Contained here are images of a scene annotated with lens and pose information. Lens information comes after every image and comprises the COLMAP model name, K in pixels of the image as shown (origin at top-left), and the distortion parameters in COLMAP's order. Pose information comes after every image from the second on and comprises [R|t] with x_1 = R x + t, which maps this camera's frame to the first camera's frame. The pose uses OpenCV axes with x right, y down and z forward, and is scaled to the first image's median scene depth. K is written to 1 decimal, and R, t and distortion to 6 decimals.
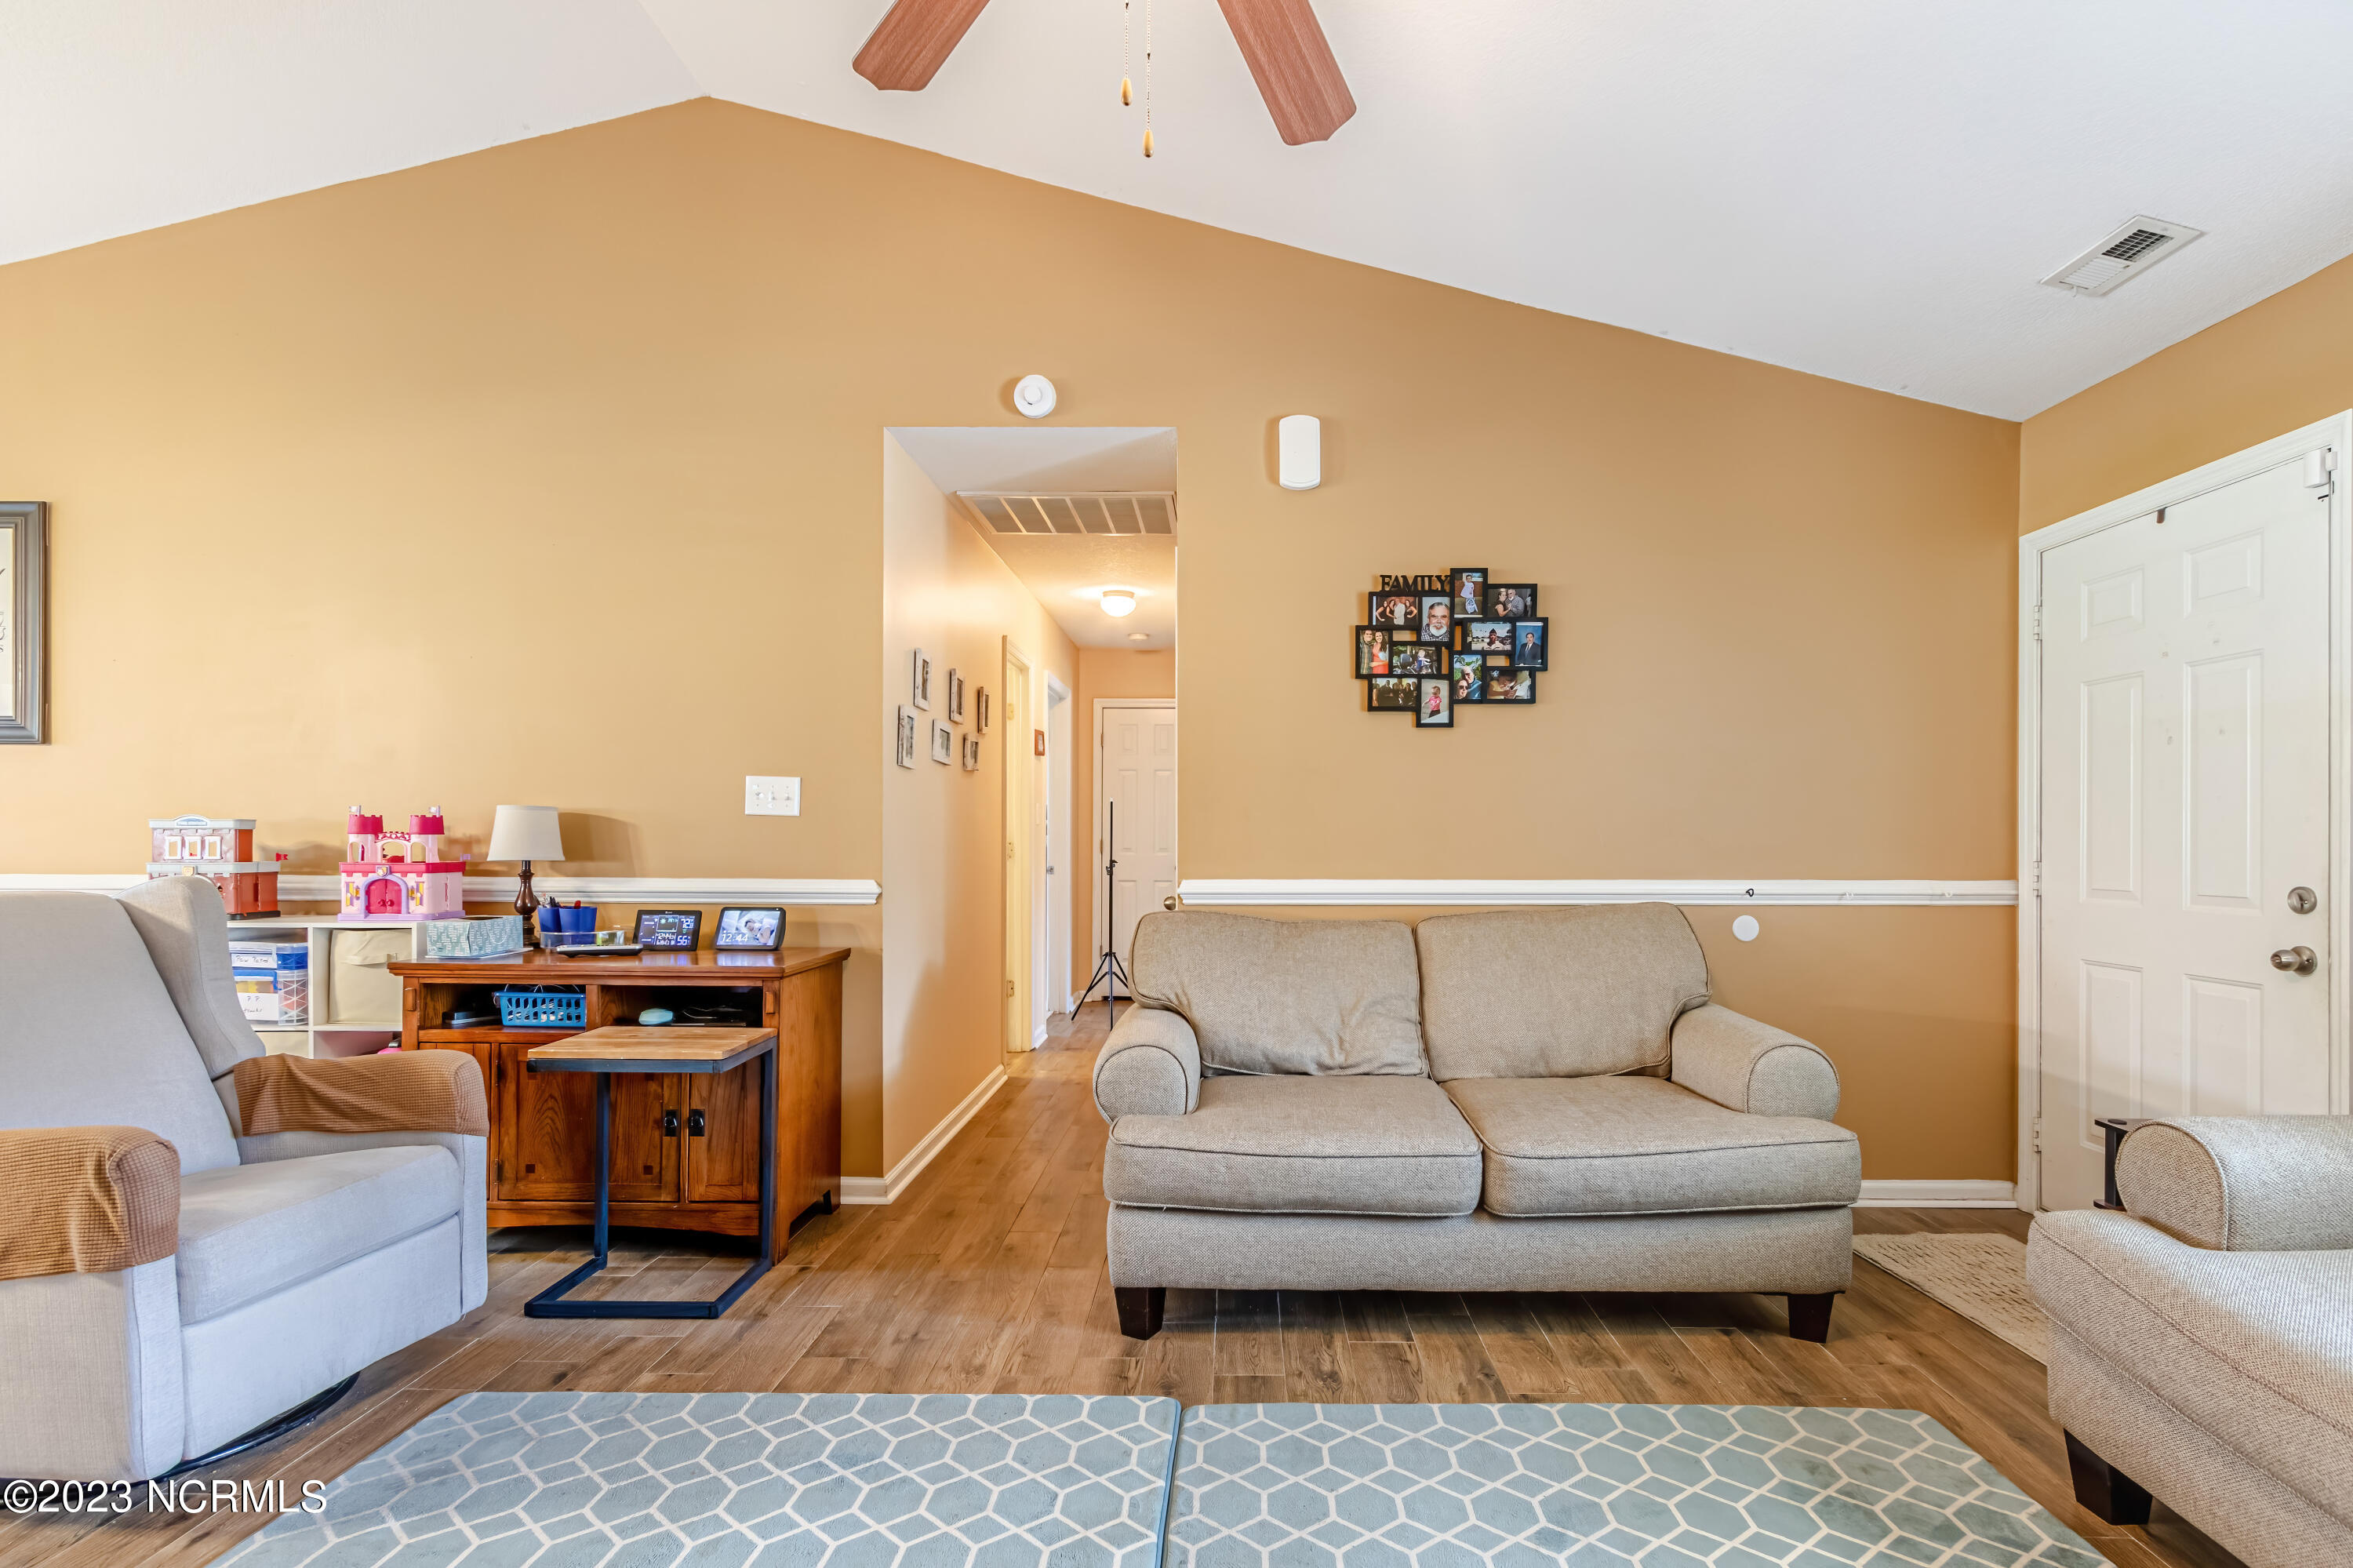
lens RADIAL K [[1144.9, 0, 1219.2], [0, 1144.9, 835.4], [0, 0, 1]] dist [0.003411, 0.000065]
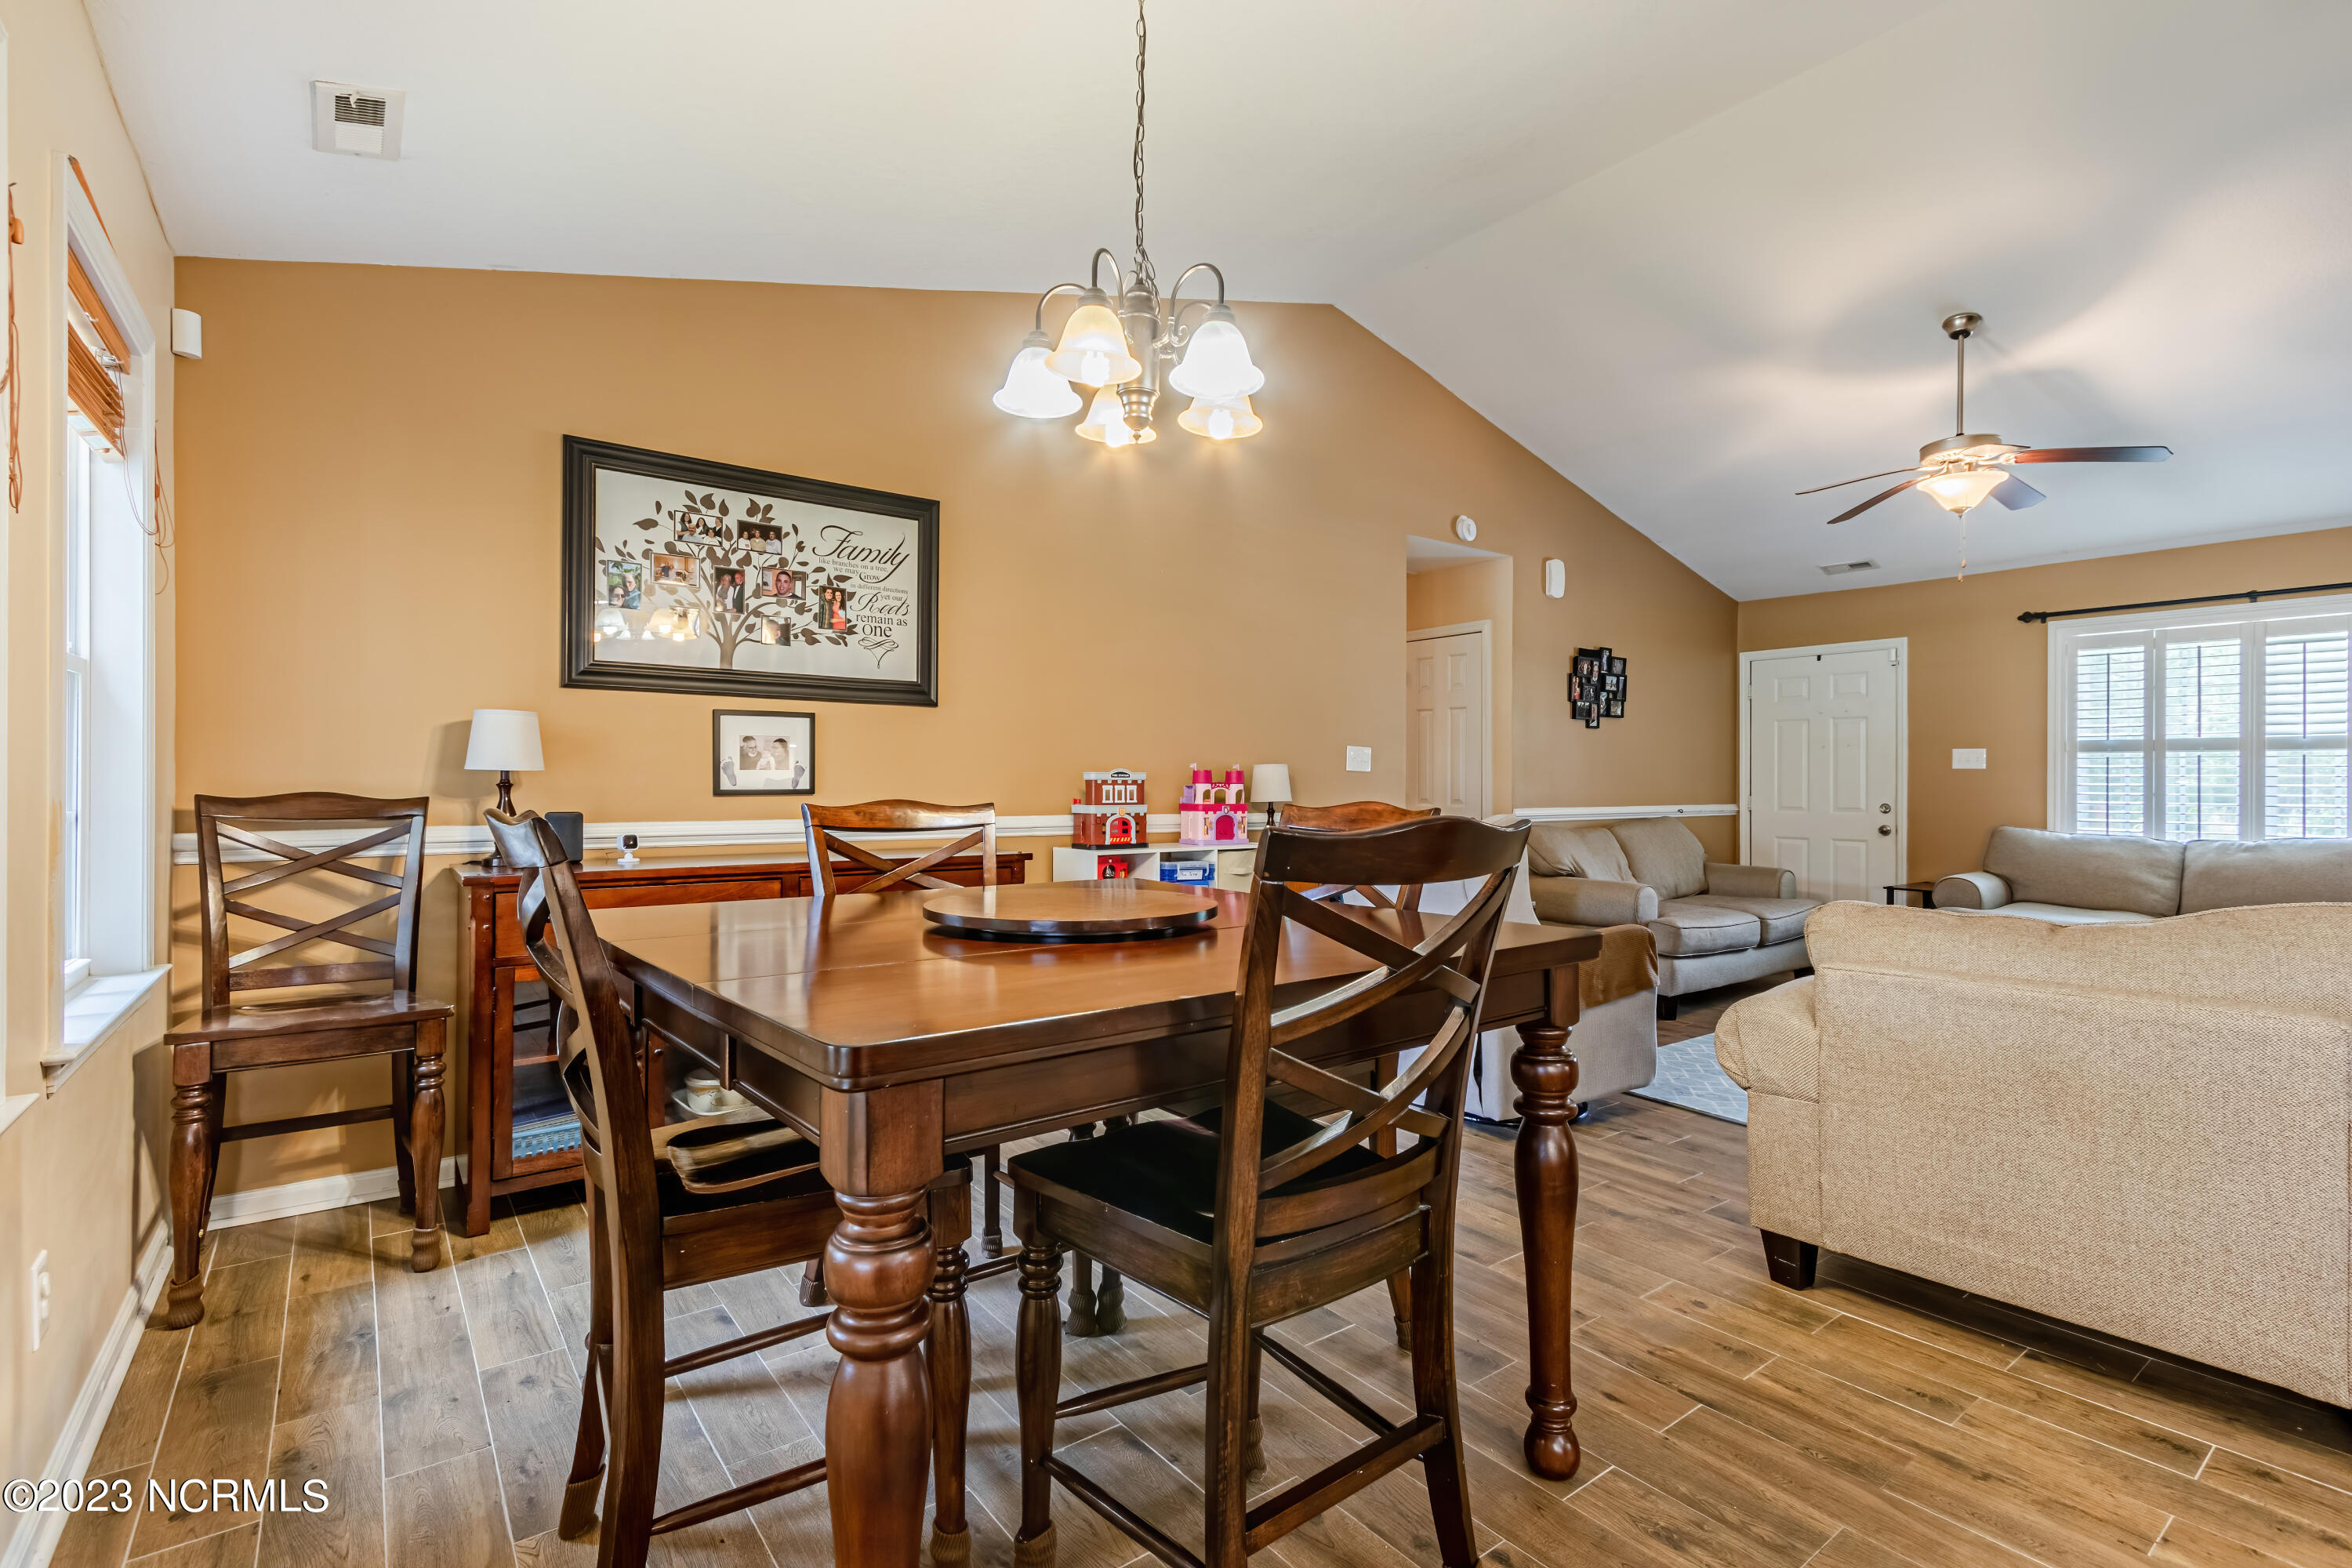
lens RADIAL K [[1096.4, 0, 1190.7], [0, 1096.4, 771.8], [0, 0, 1]] dist [0.002359, 0.000270]
pose [[0.787616, 0.006846, 0.616129, -1.496973], [-0.003980, 0.999974, -0.006023, -0.006988], [-0.616154, 0.002291, 0.787623, -0.041726]]
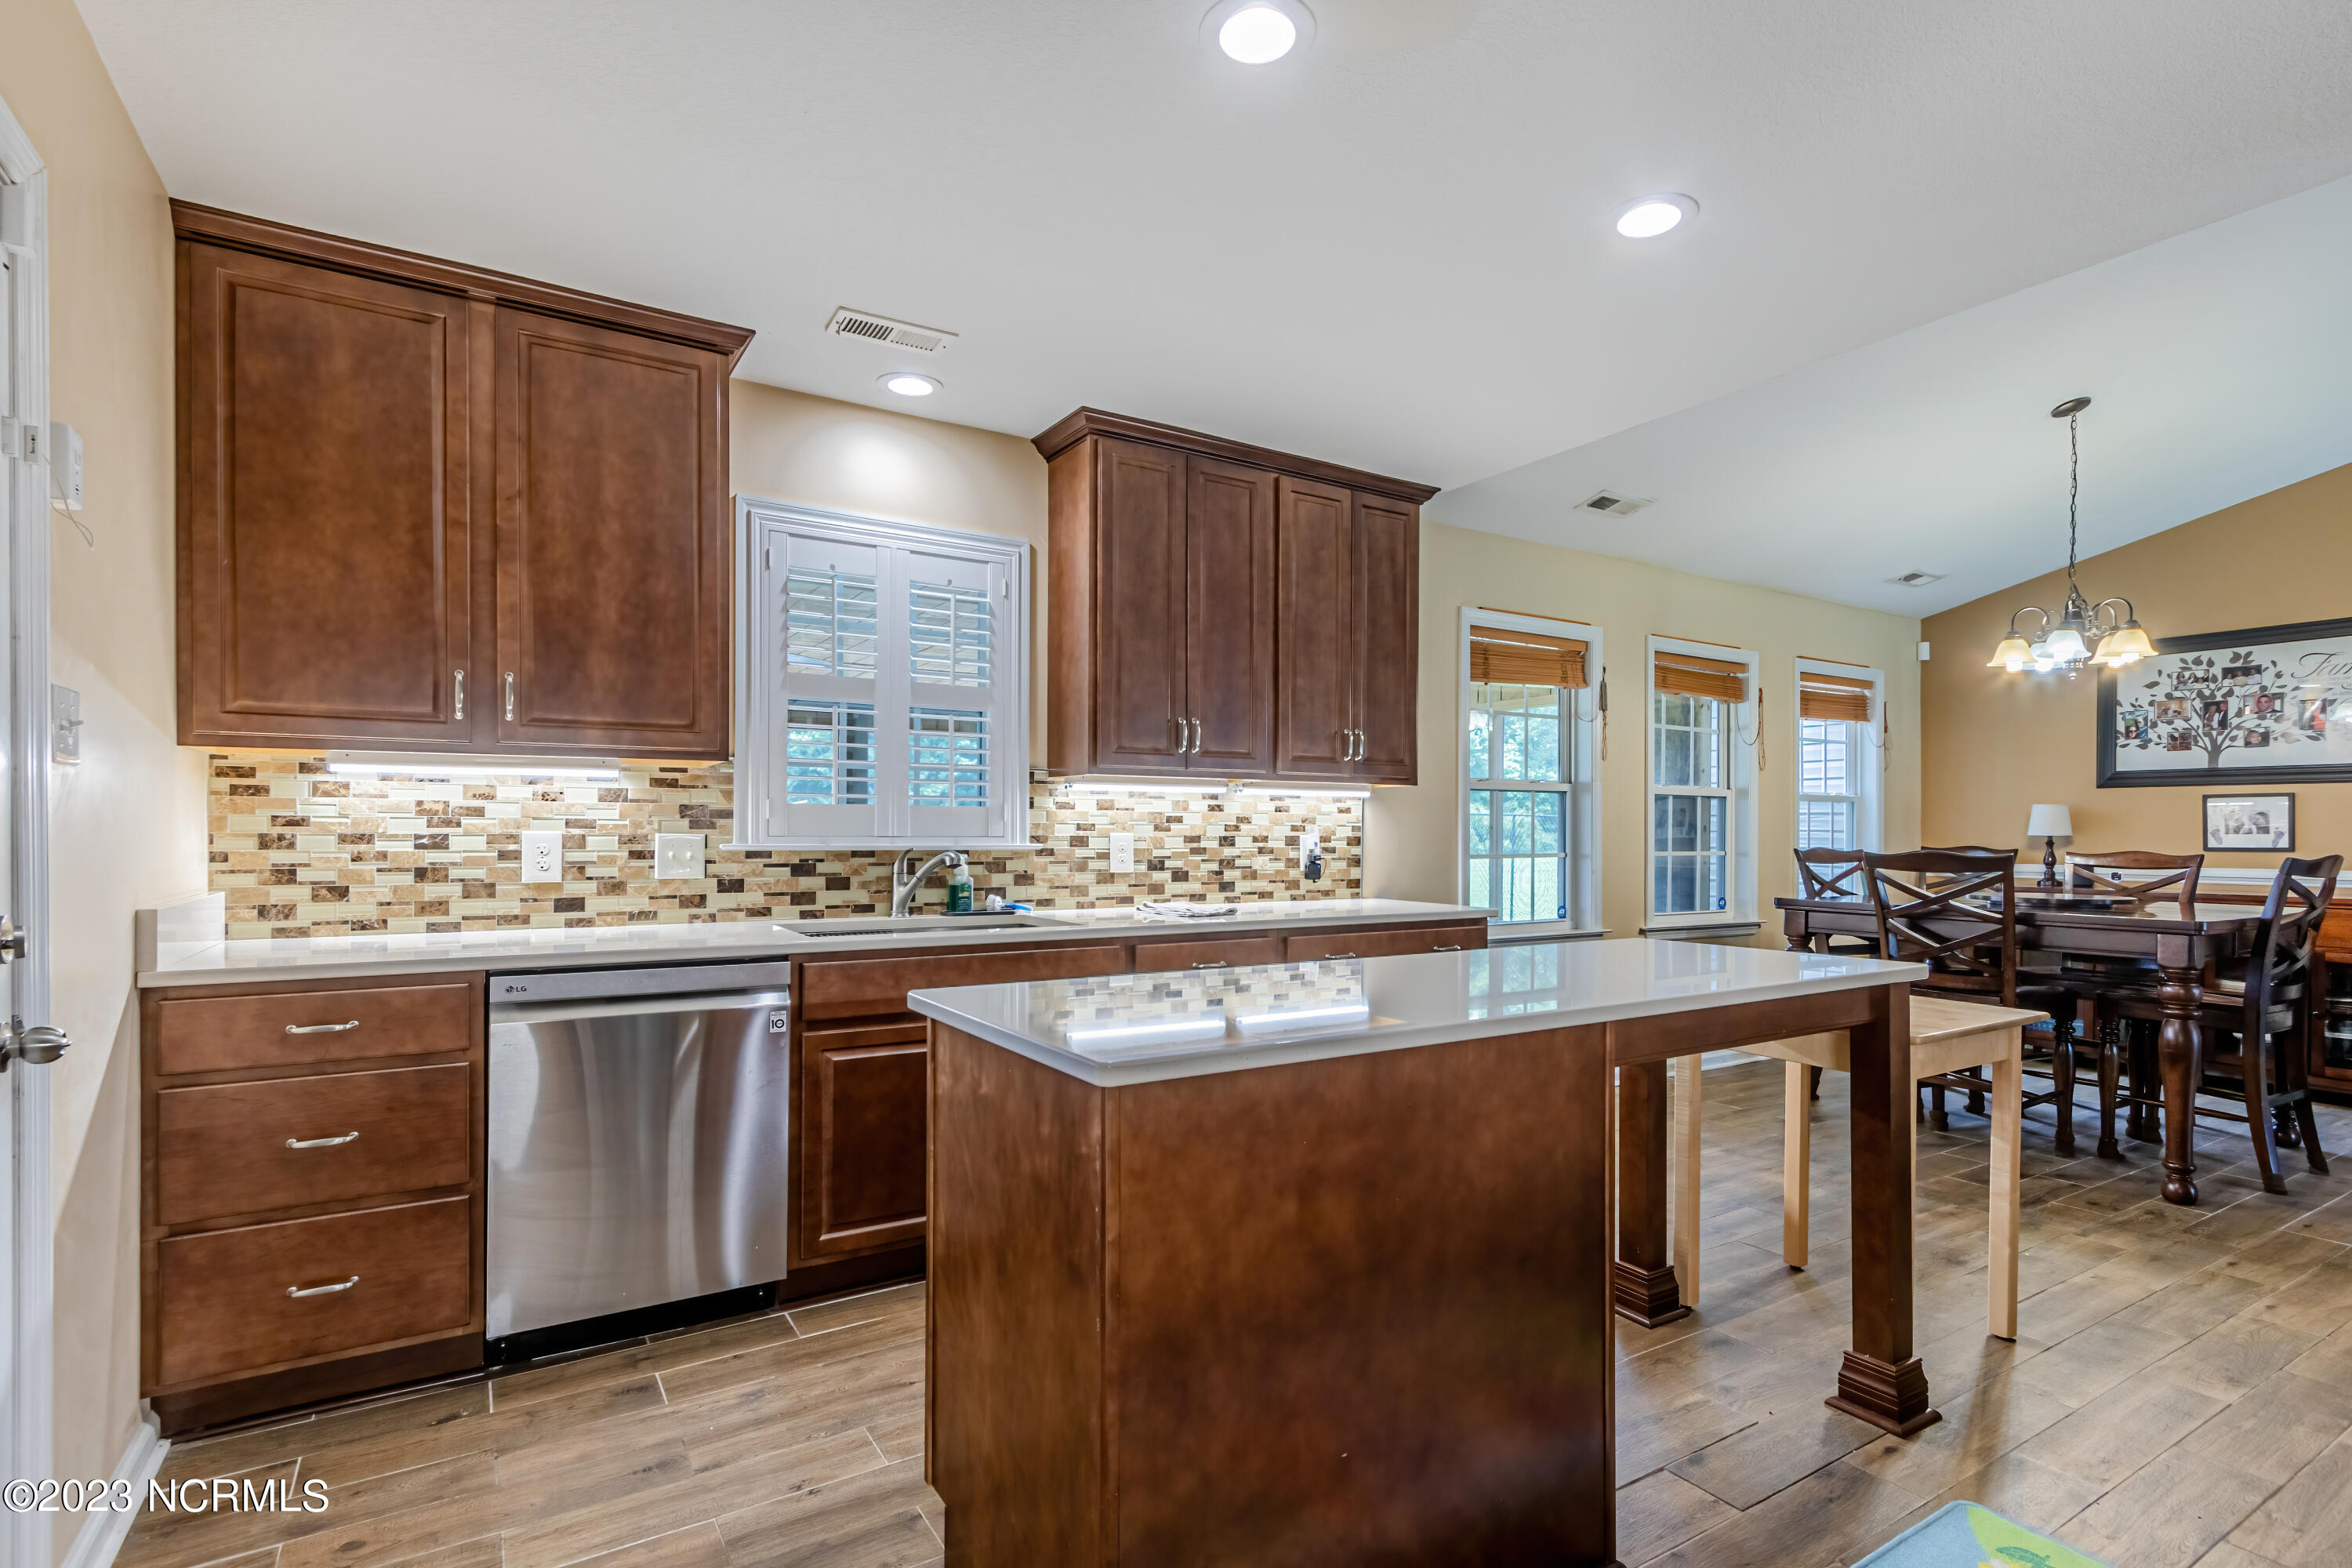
lens RADIAL K [[1144.4, 0, 1218.7], [0, 1144.4, 835.4], [0, 0, 1]] dist [0.003411, 0.000065]
pose [[0.561641, 0.003474, -0.827374, -0.697040], [-0.005912, 0.999983, 0.000185, -0.003587], [0.827360, 0.004787, 0.561651, -0.997572]]
